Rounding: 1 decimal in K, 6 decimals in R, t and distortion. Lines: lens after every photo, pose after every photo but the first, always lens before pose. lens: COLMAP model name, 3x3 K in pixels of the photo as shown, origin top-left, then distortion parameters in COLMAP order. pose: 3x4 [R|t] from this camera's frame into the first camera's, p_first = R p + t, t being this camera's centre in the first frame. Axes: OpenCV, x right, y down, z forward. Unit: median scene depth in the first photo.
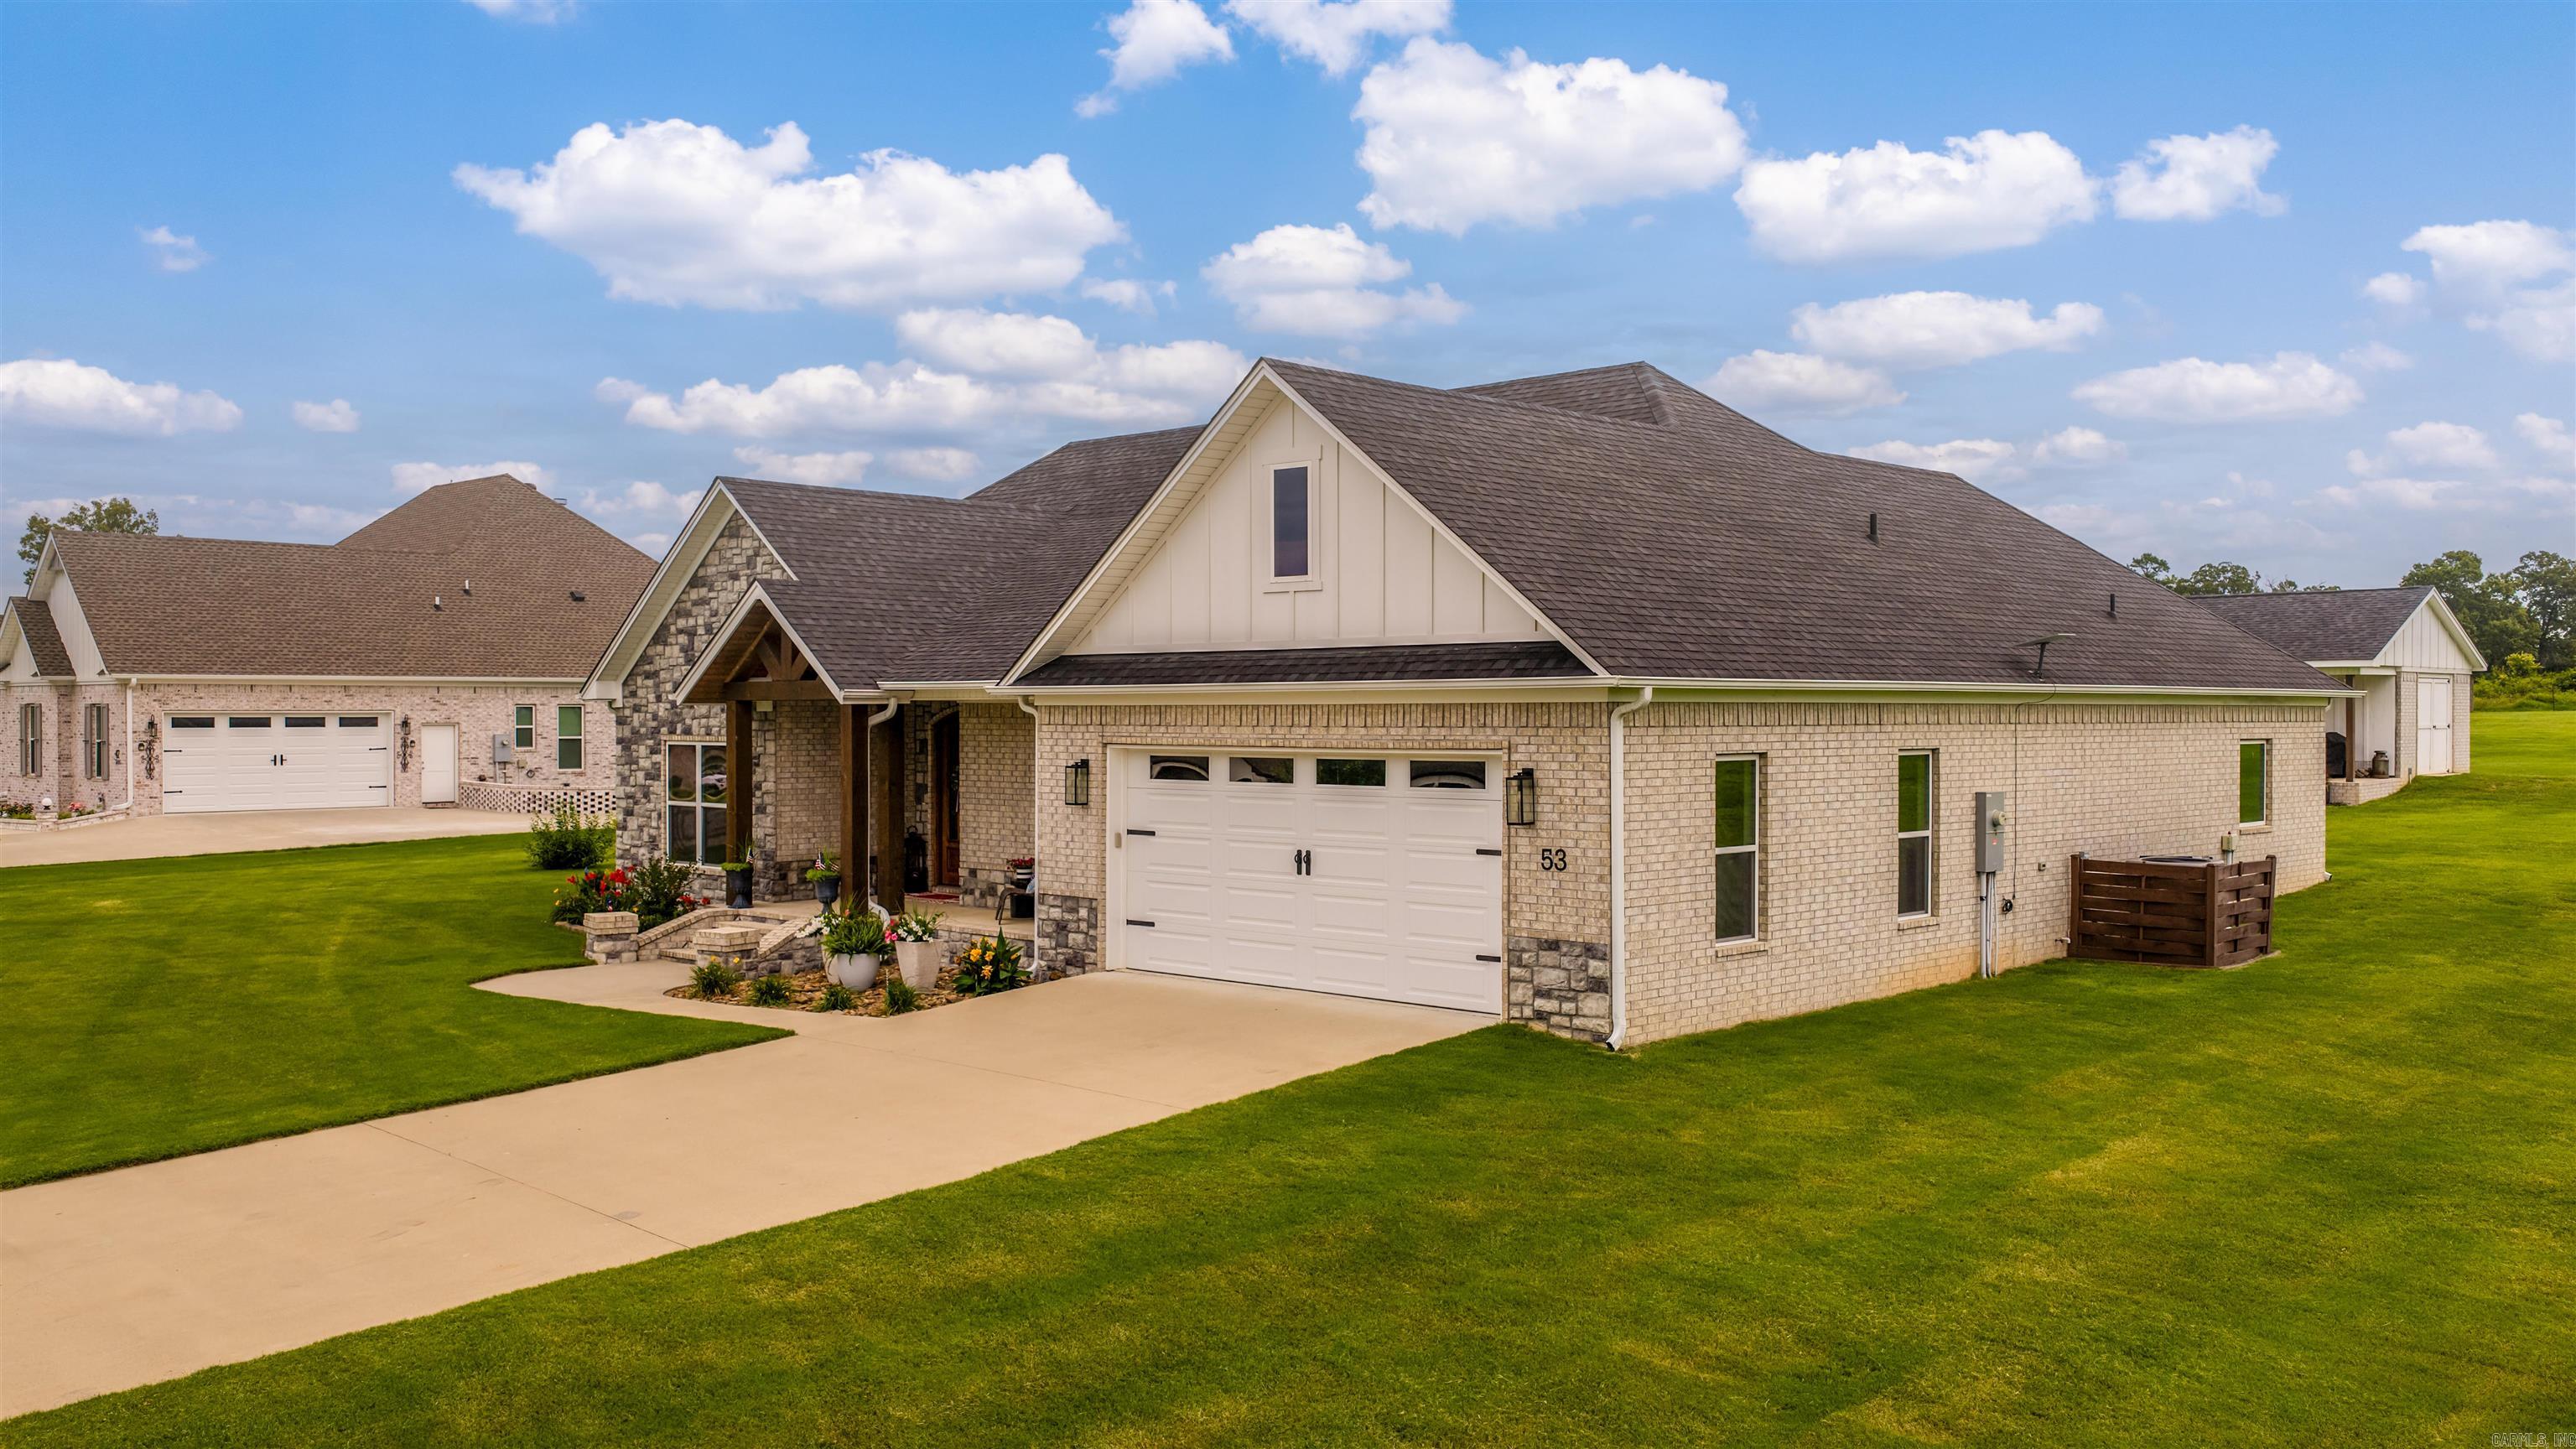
lens RADIAL K [[2142.9, 0, 1293.3], [0, 2142.9, 717.4], [0, 0, 1]] dist [0.028685, -0.055454]
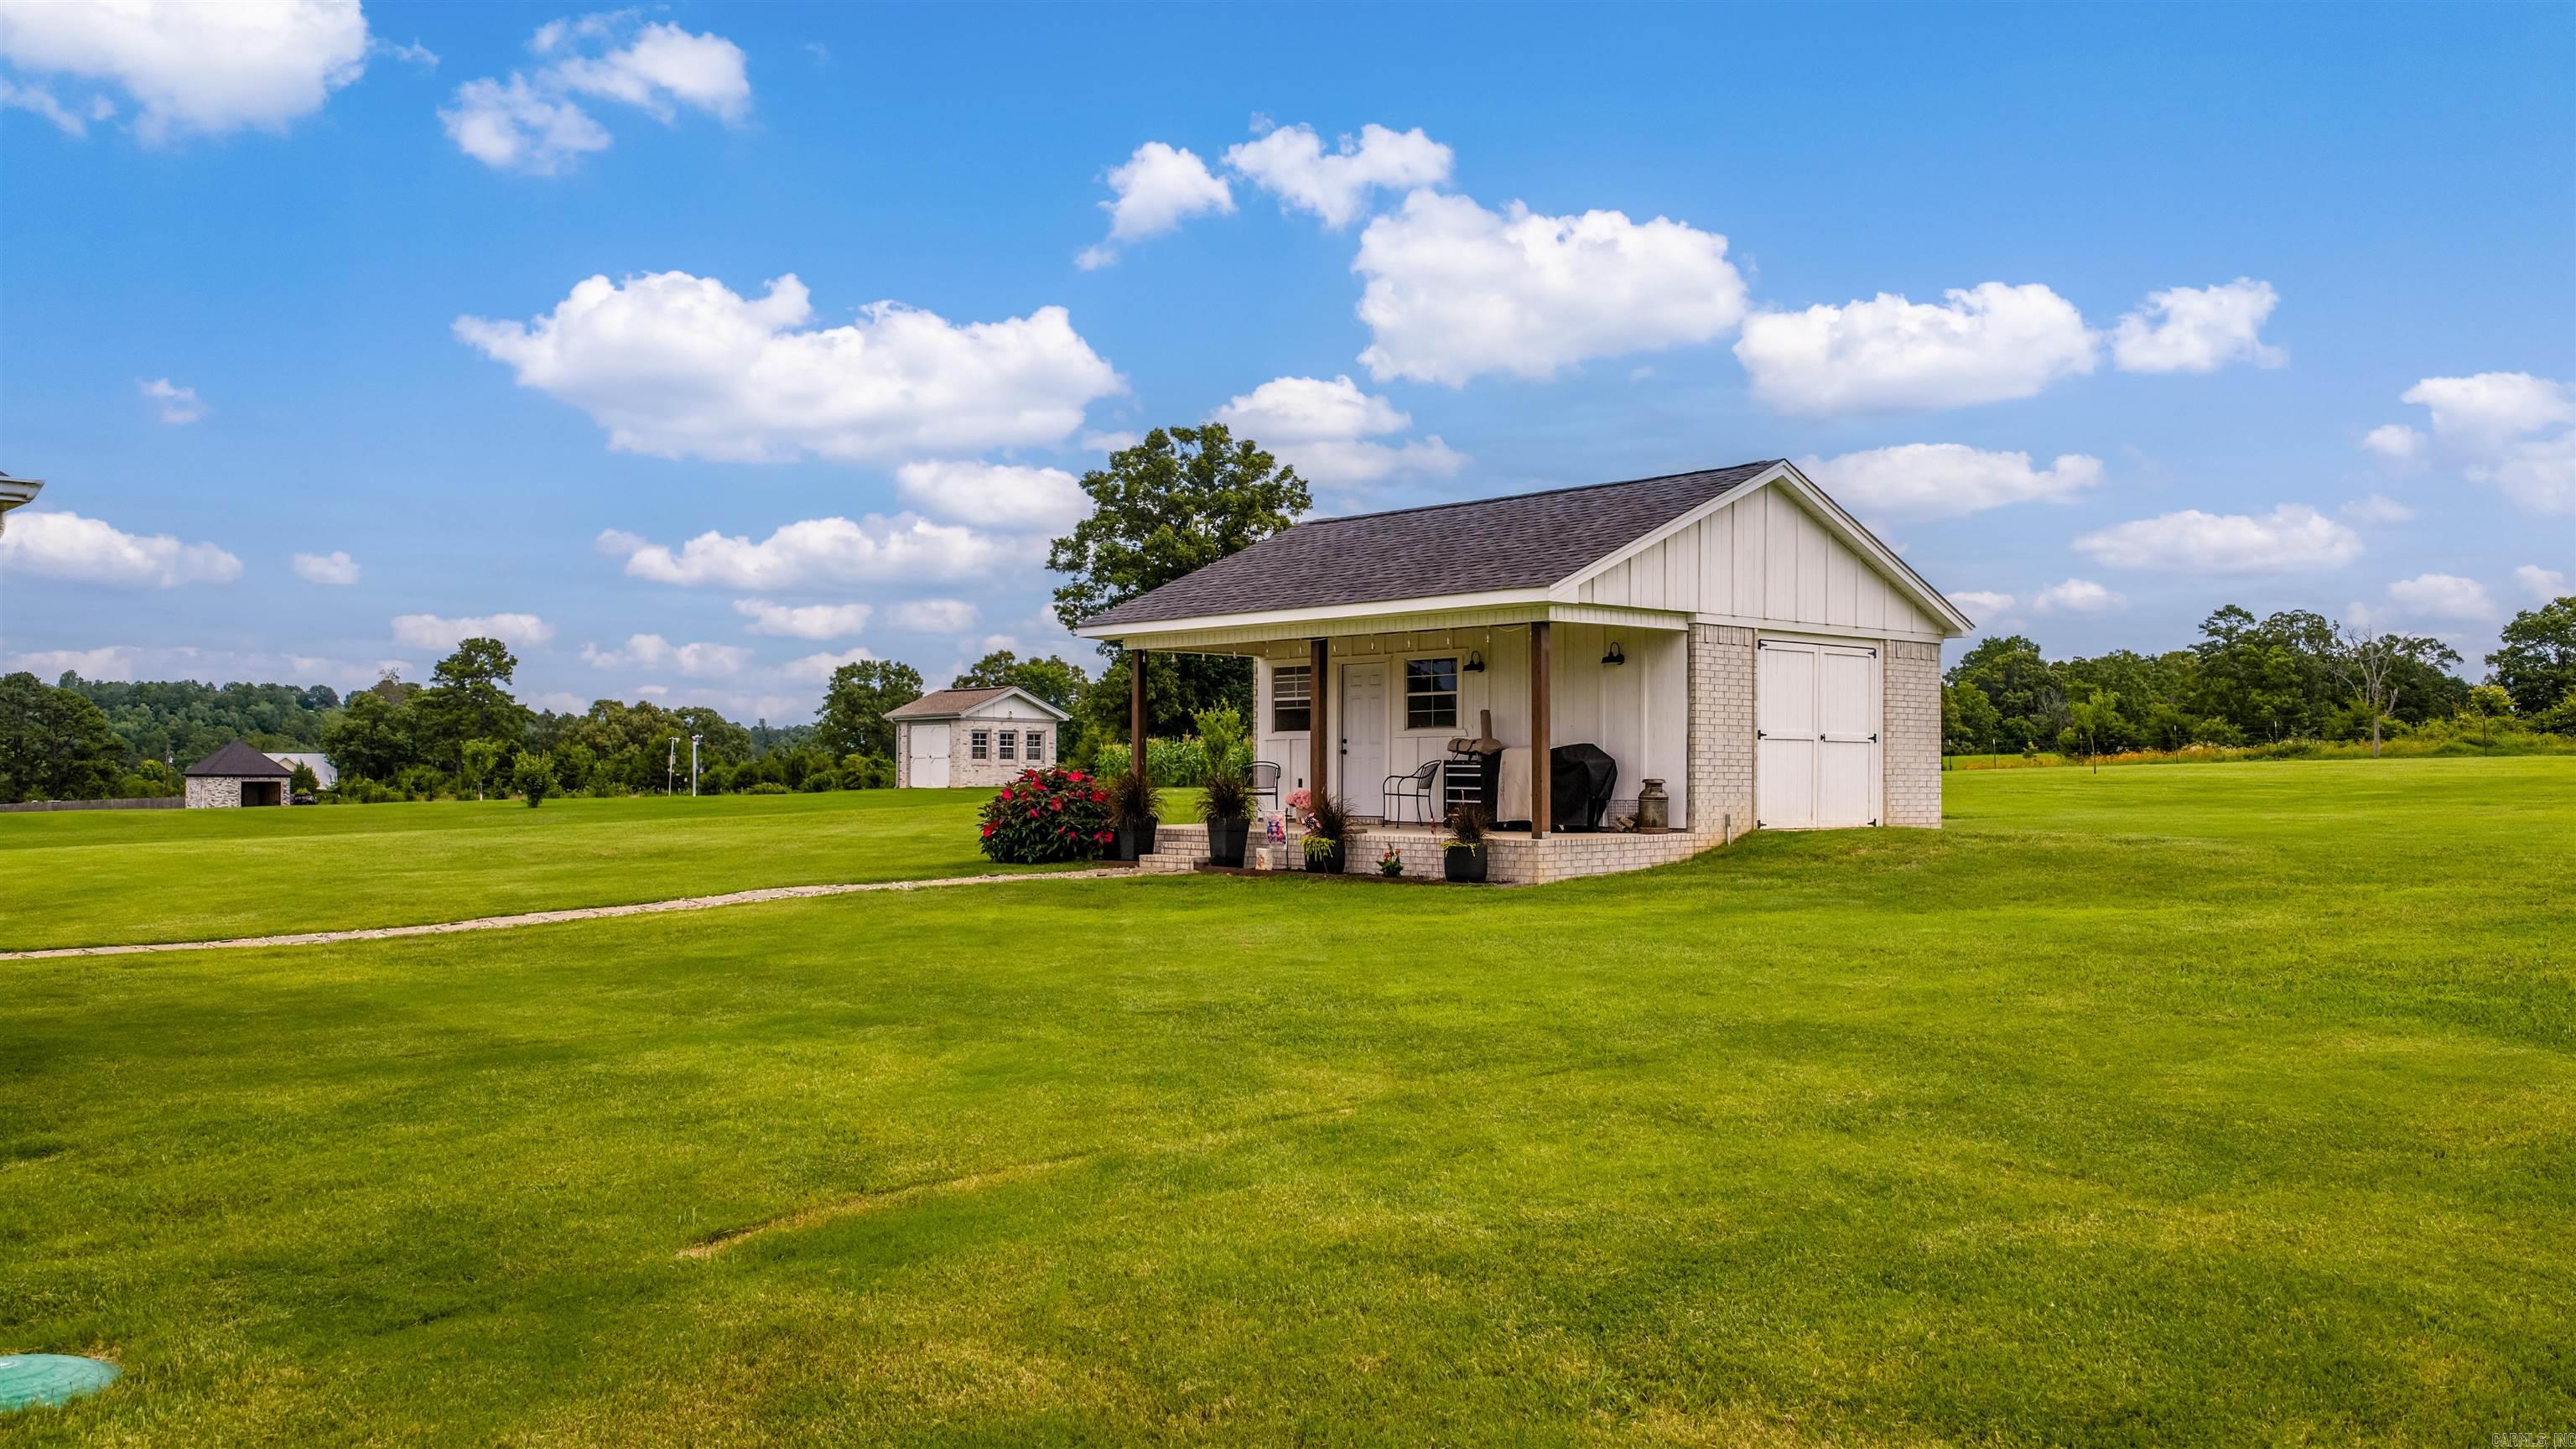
lens RADIAL K [[2142.9, 0, 1281.1], [0, 2142.9, 739.9], [0, 0, 1]] dist [0.028685, -0.055454]
pose [[0.997101, 0.001801, -0.076065, 0.410423], [-0.003656, 0.999699, -0.024259, 0.016917], [0.075999, 0.024467, 0.996808, 0.440640]]
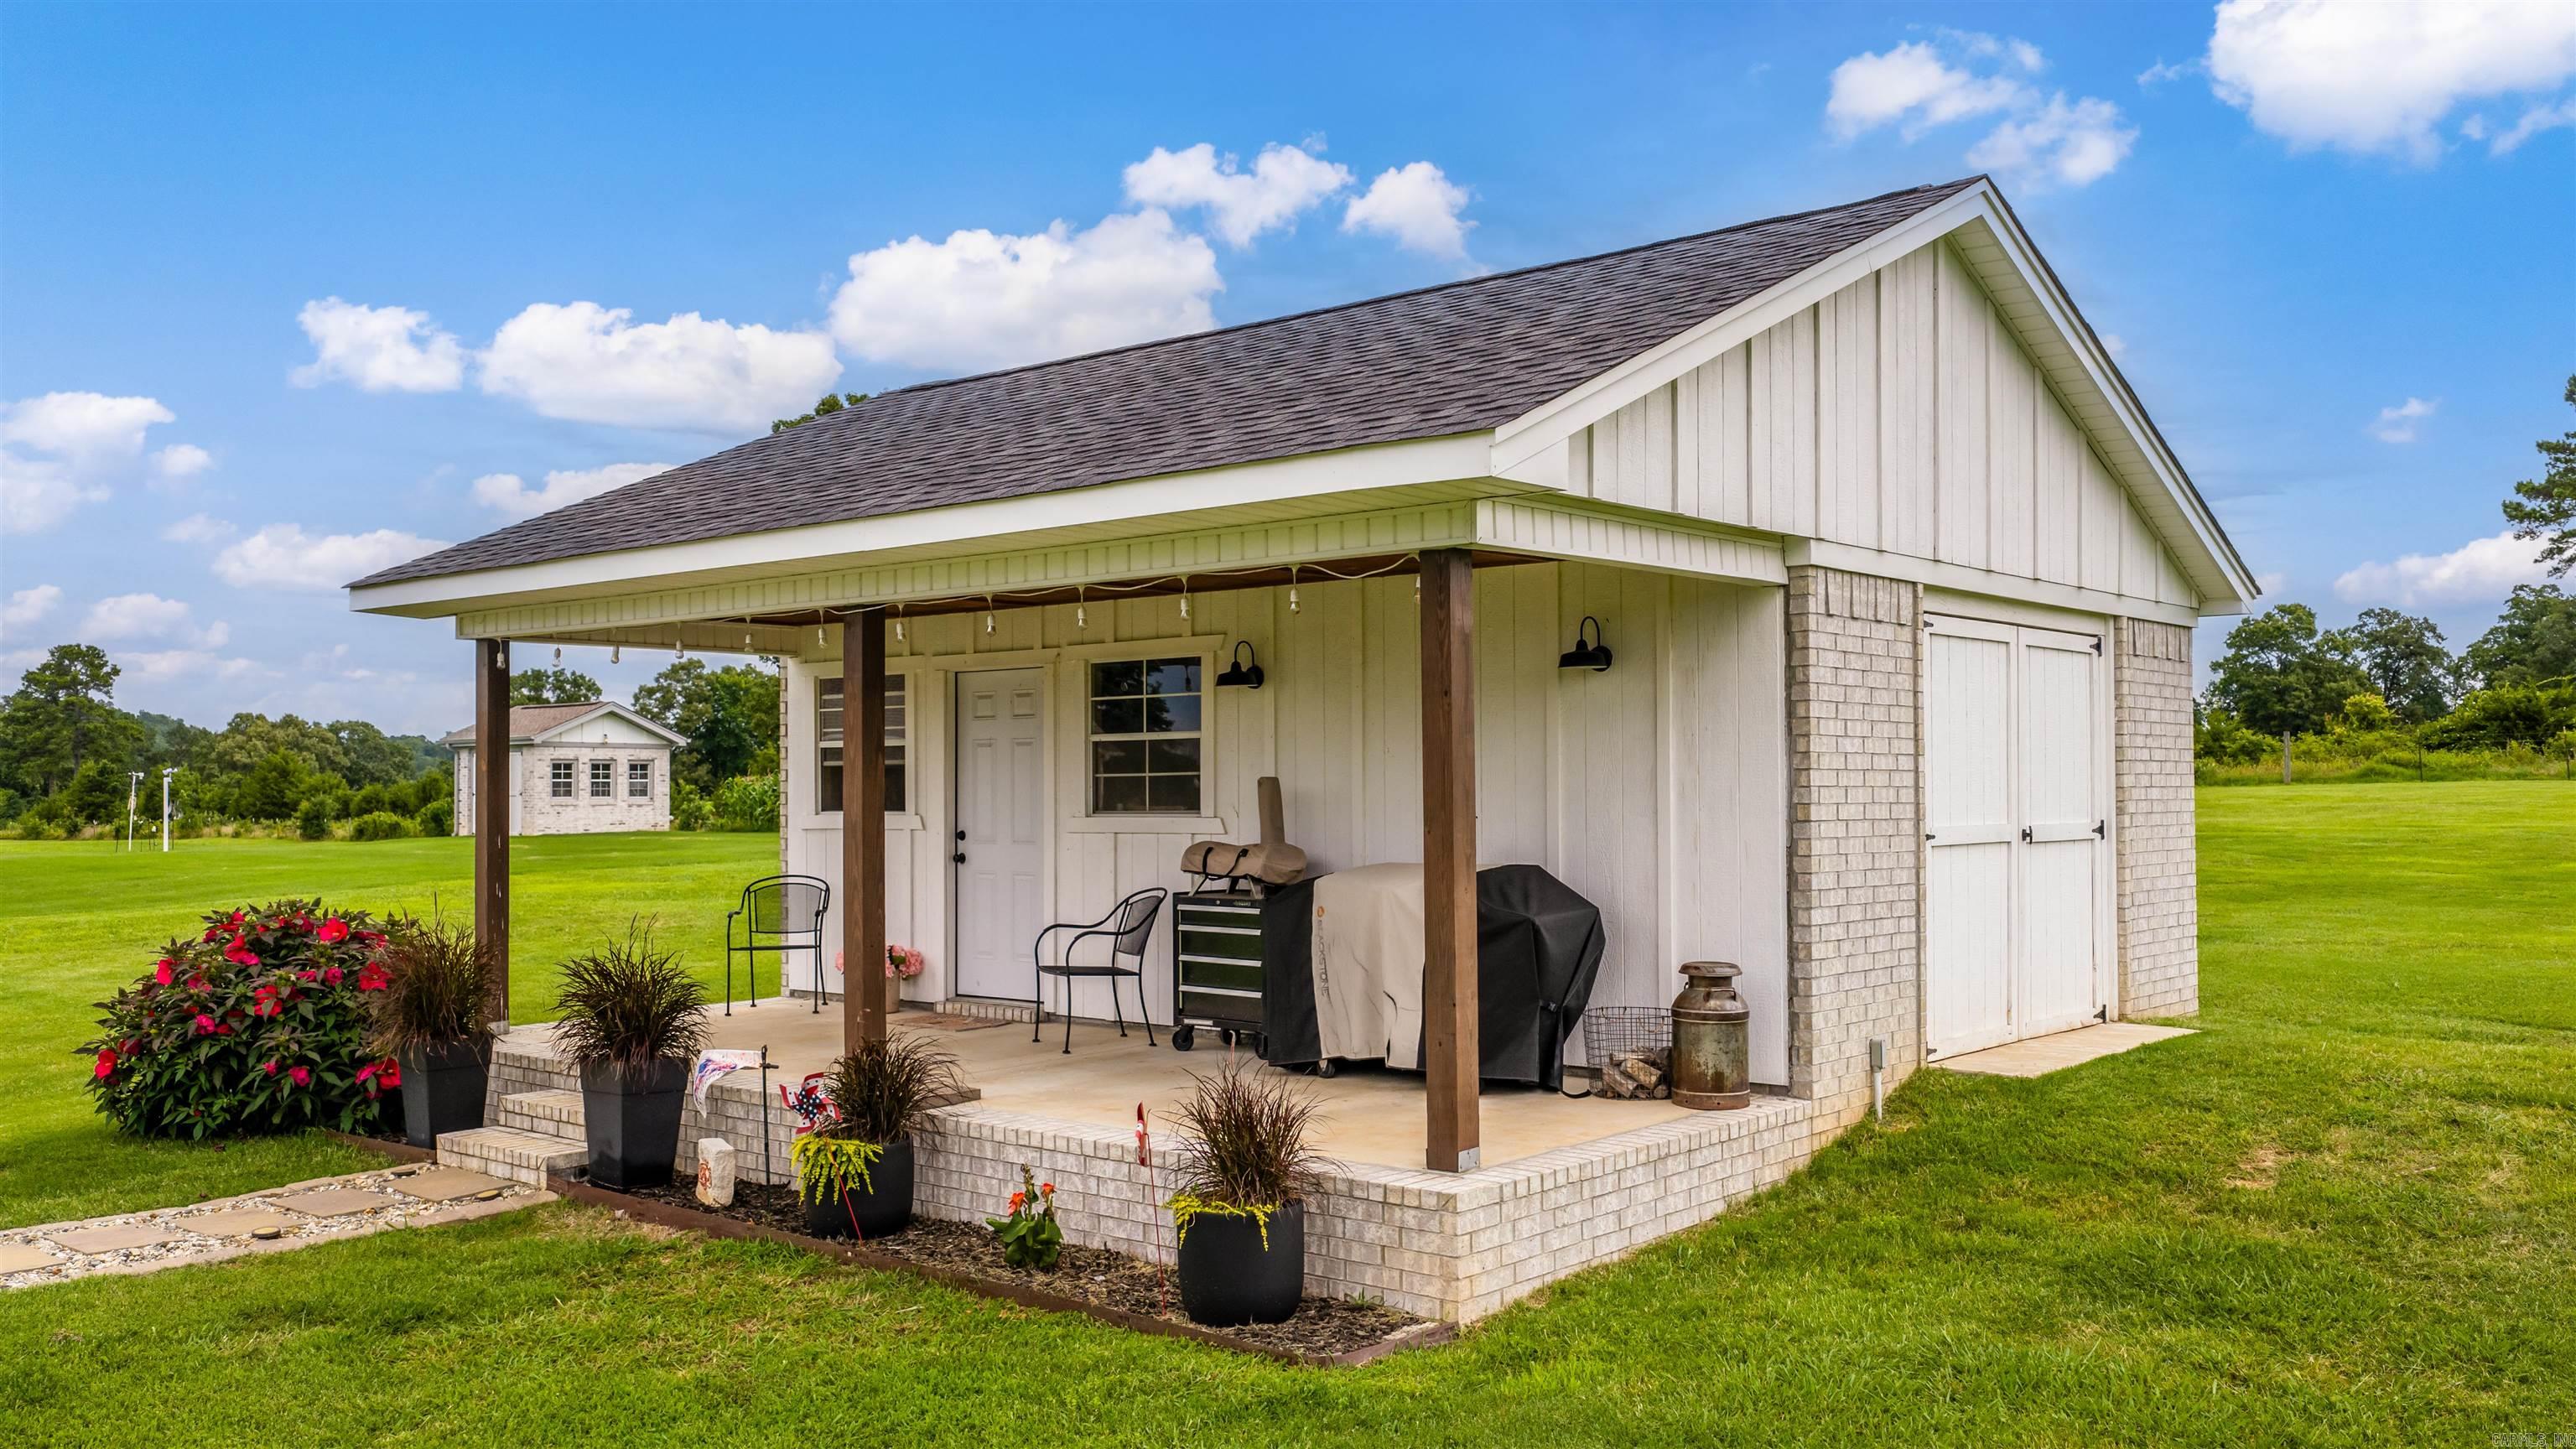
lens RADIAL K [[2142.9, 0, 1306.7], [0, 2142.9, 738.8], [0, 0, 1]] dist [0.028685, -0.055454]
pose [[0.998002, -0.004395, 0.063021, 0.410136], [0.006200, 0.999575, -0.028468, 0.000208], [-0.062870, 0.028802, 0.997606, 0.723611]]
